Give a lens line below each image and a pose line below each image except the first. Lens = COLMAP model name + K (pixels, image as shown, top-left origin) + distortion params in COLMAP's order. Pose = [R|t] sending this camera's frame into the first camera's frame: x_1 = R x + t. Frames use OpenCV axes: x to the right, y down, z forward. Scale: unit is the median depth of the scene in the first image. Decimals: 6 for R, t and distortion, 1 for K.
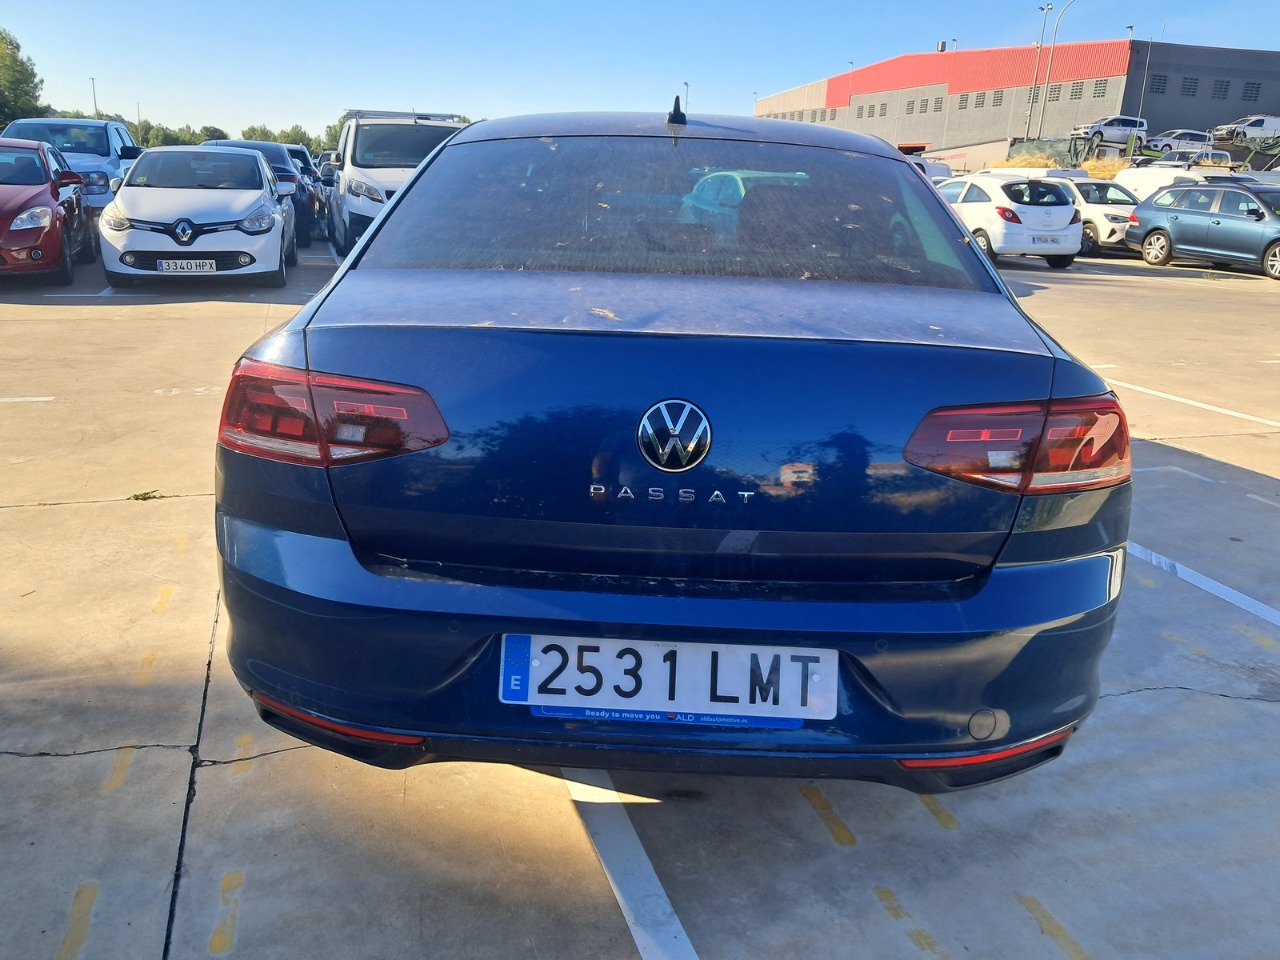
lens RADIAL K [[996.5, 0, 637.2], [0, 996.5, 474.0], [0, 0, 1]] dist [0.042368, -0.061436]
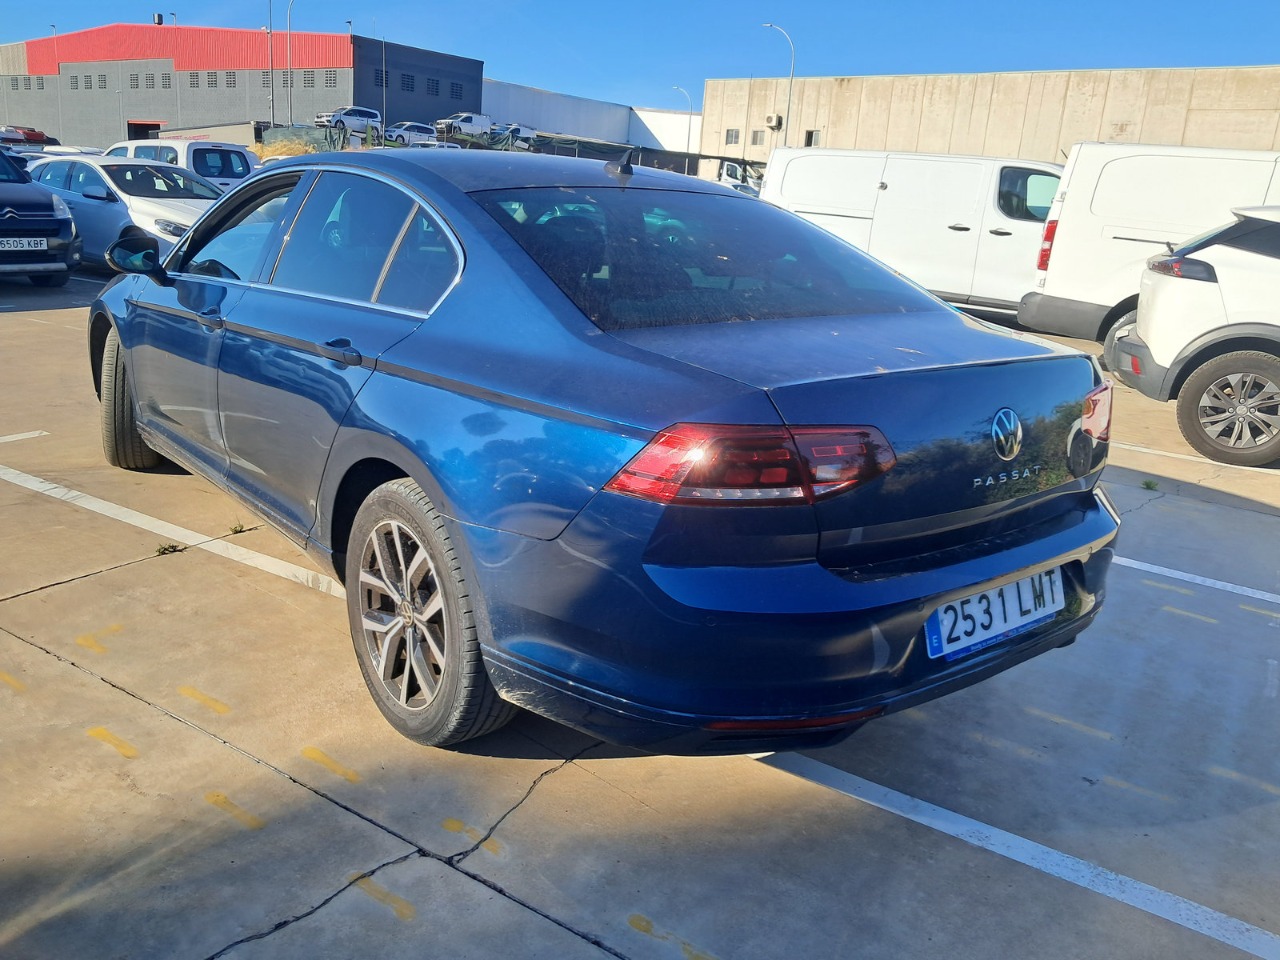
lens RADIAL K [[1003.4, 0, 594.6], [0, 1003.4, 483.4], [0, 0, 1]] dist [0.041257, -0.055331]
pose [[0.777435, -0.169189, 0.605780, -0.821270], [0.154088, 0.985024, 0.077358, -0.108441], [-0.609796, 0.033203, 0.791863, 0.154098]]
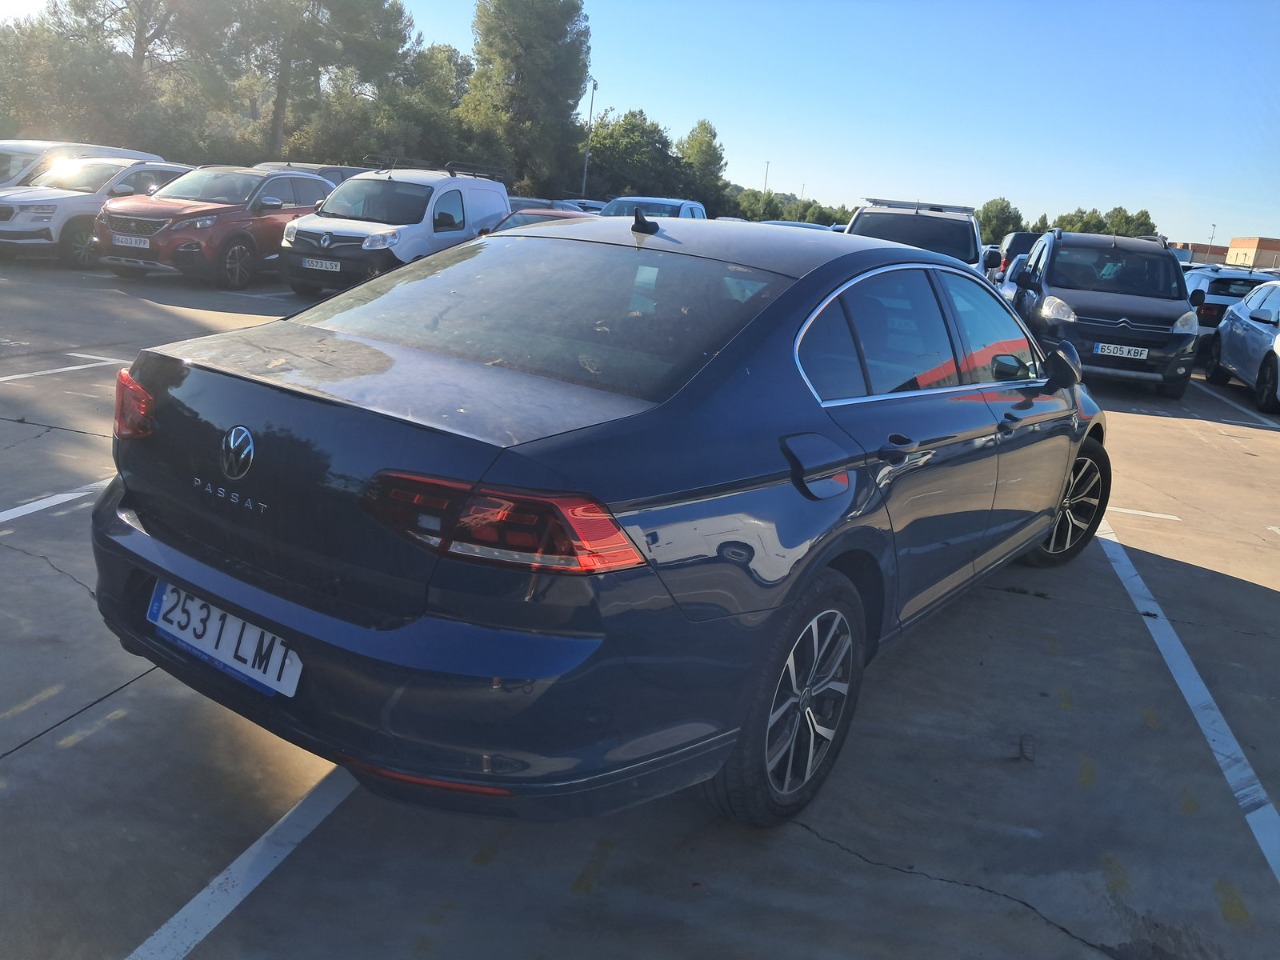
lens RADIAL K [[996.5, 0, 637.2], [0, 996.5, 474.0], [0, 0, 1]] dist [0.042368, -0.061436]
pose [[0.828445, 0.177702, -0.531131, 0.786292], [-0.217423, 0.975996, -0.012589, -0.072610], [0.516145, 0.125909, 0.847196, 0.081863]]
